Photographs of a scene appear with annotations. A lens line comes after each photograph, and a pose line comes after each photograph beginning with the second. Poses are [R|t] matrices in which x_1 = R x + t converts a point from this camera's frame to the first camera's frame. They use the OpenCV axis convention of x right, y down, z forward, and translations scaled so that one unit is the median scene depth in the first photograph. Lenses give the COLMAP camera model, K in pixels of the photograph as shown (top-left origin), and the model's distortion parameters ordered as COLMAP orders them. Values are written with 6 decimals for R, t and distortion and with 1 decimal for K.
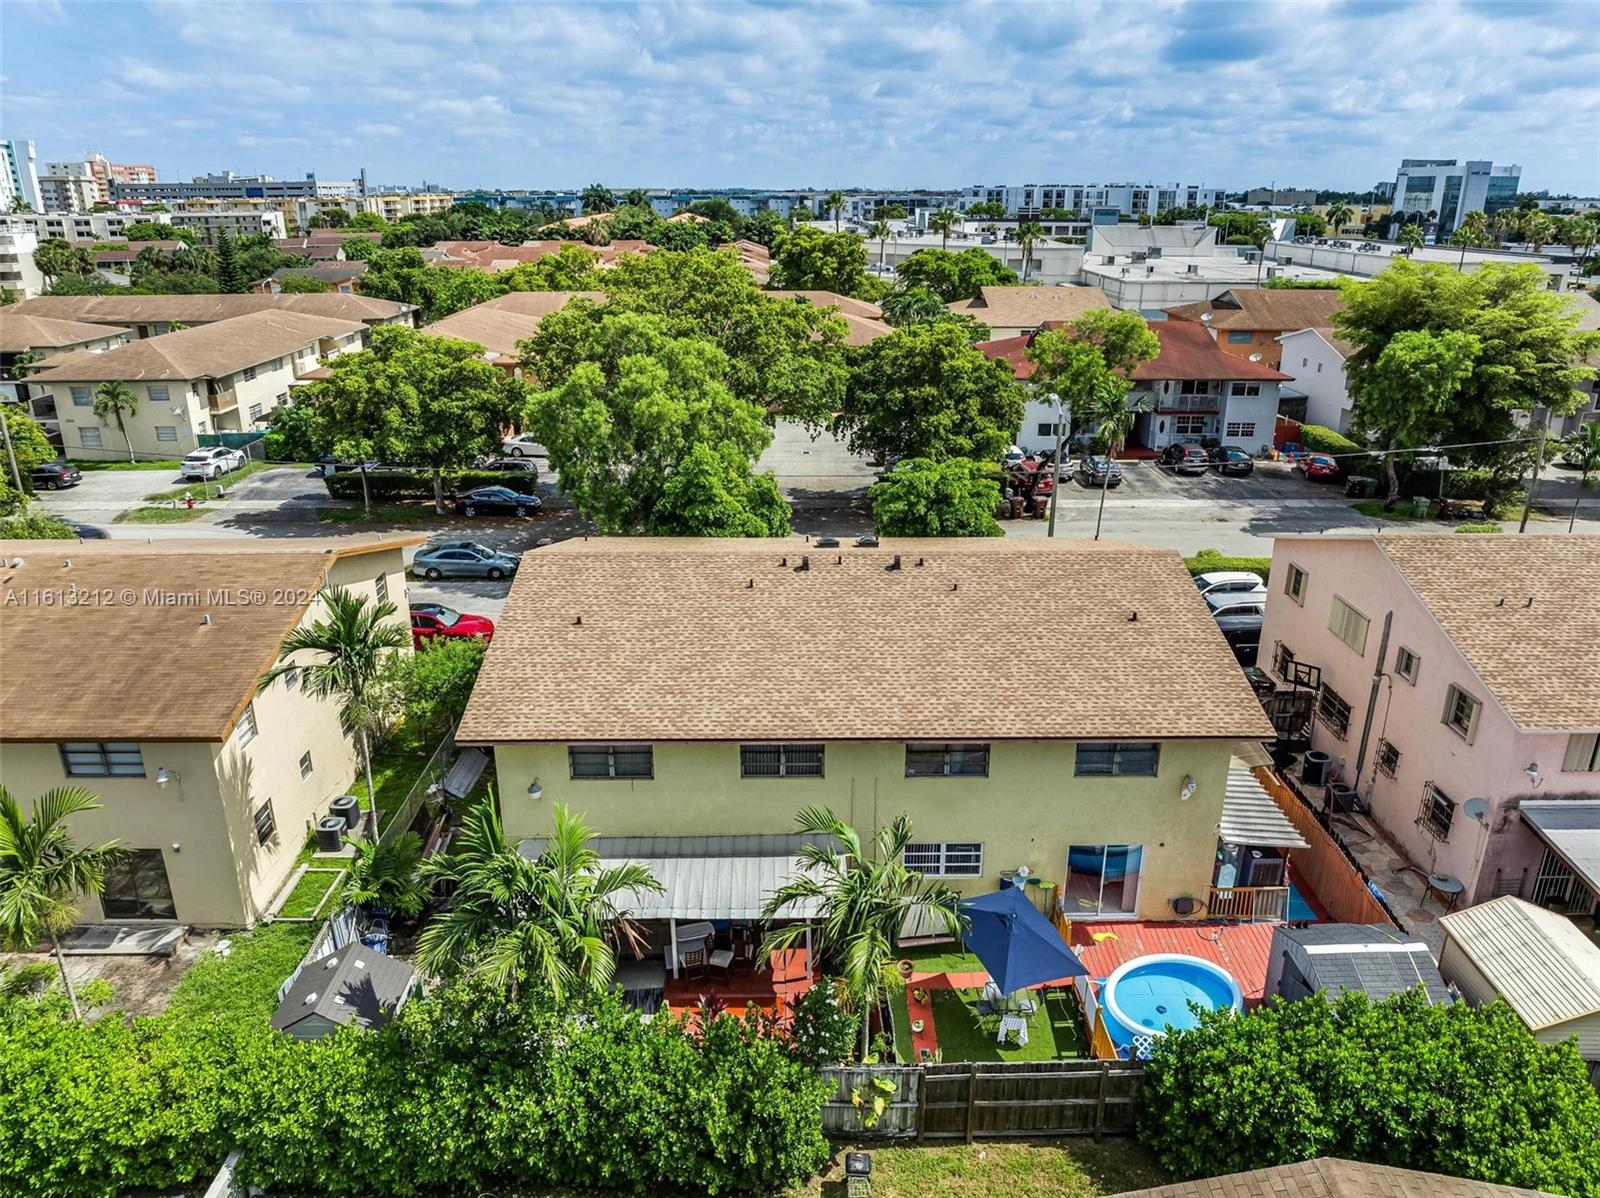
lens RADIAL K [[1134.7, 0, 796.4], [0, 1134.7, 597.3], [0, 0, 1]] dist [-0.051022, 0.025065]
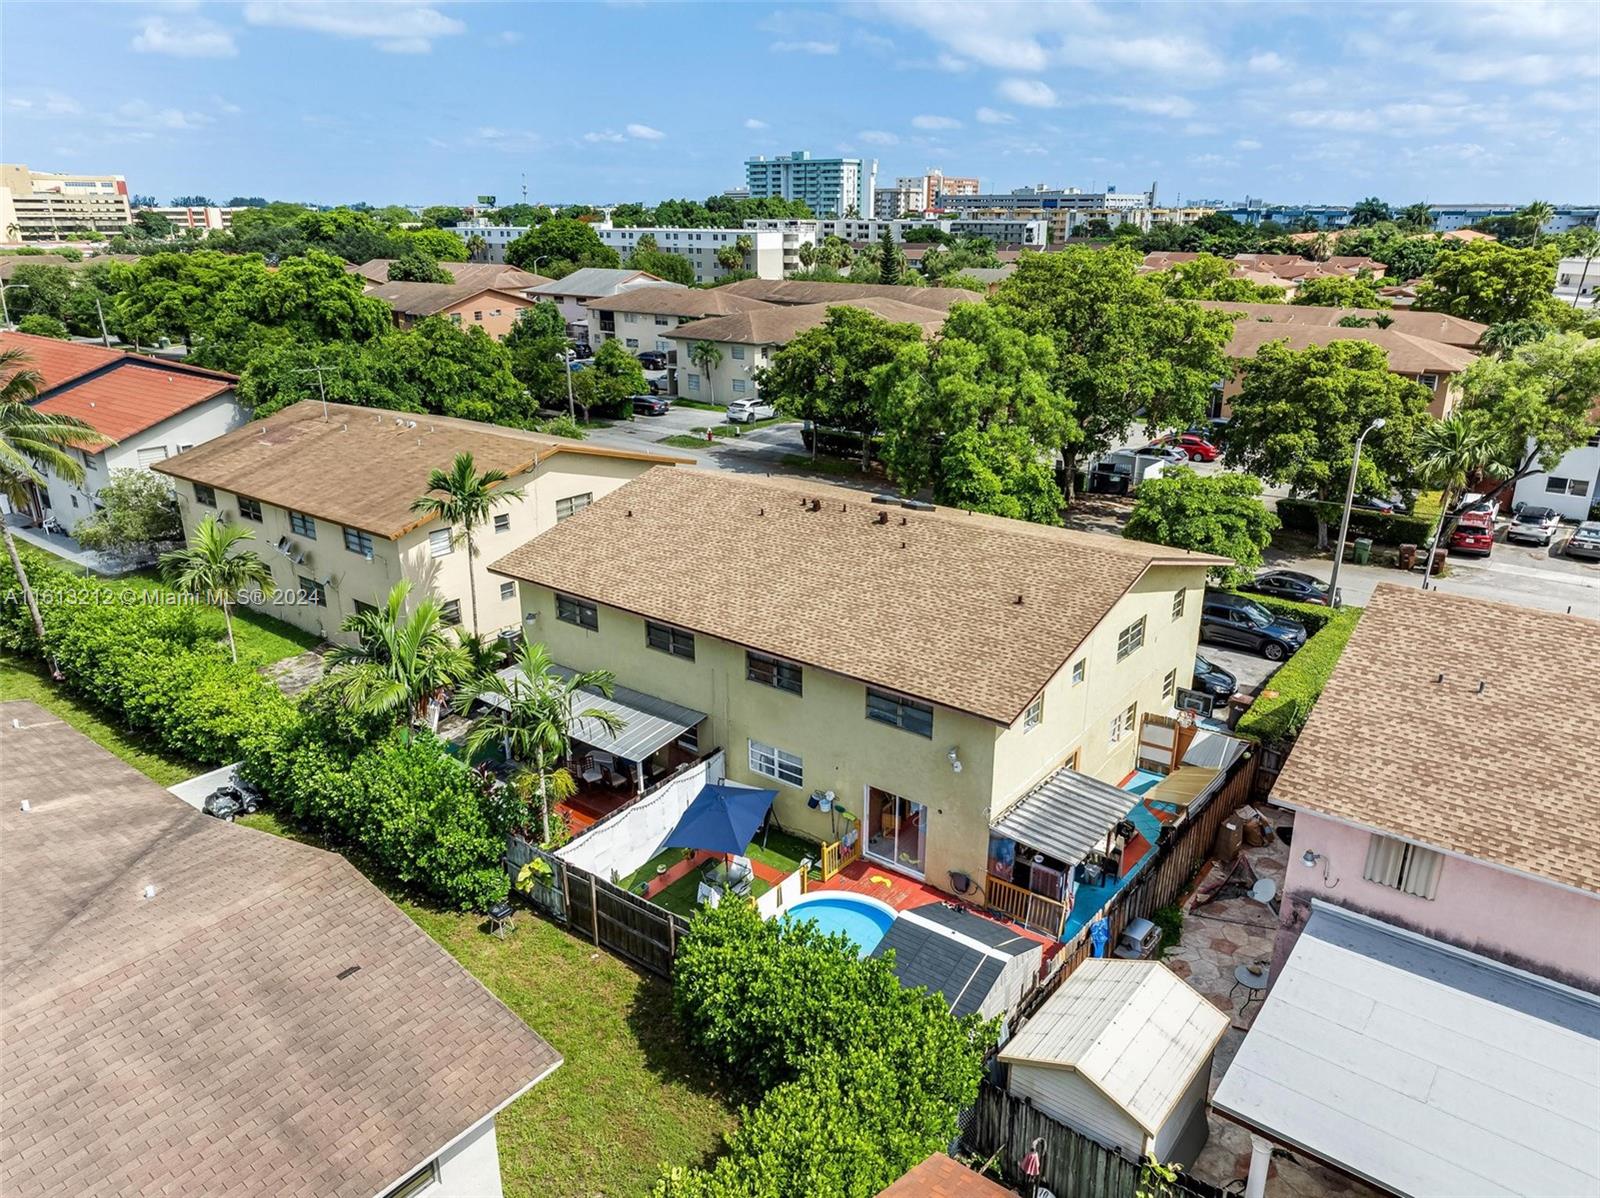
lens RADIAL K [[1121.1, 0, 798.7], [0, 1121.1, 600.6], [0, 0, 1]] dist [-0.009917, 0.001274]
pose [[0.782357, 0.206111, -0.587737, 0.433912], [-0.210956, 0.975571, 0.061308, -0.001139], [0.586016, 0.076022, 0.806726, 0.051222]]
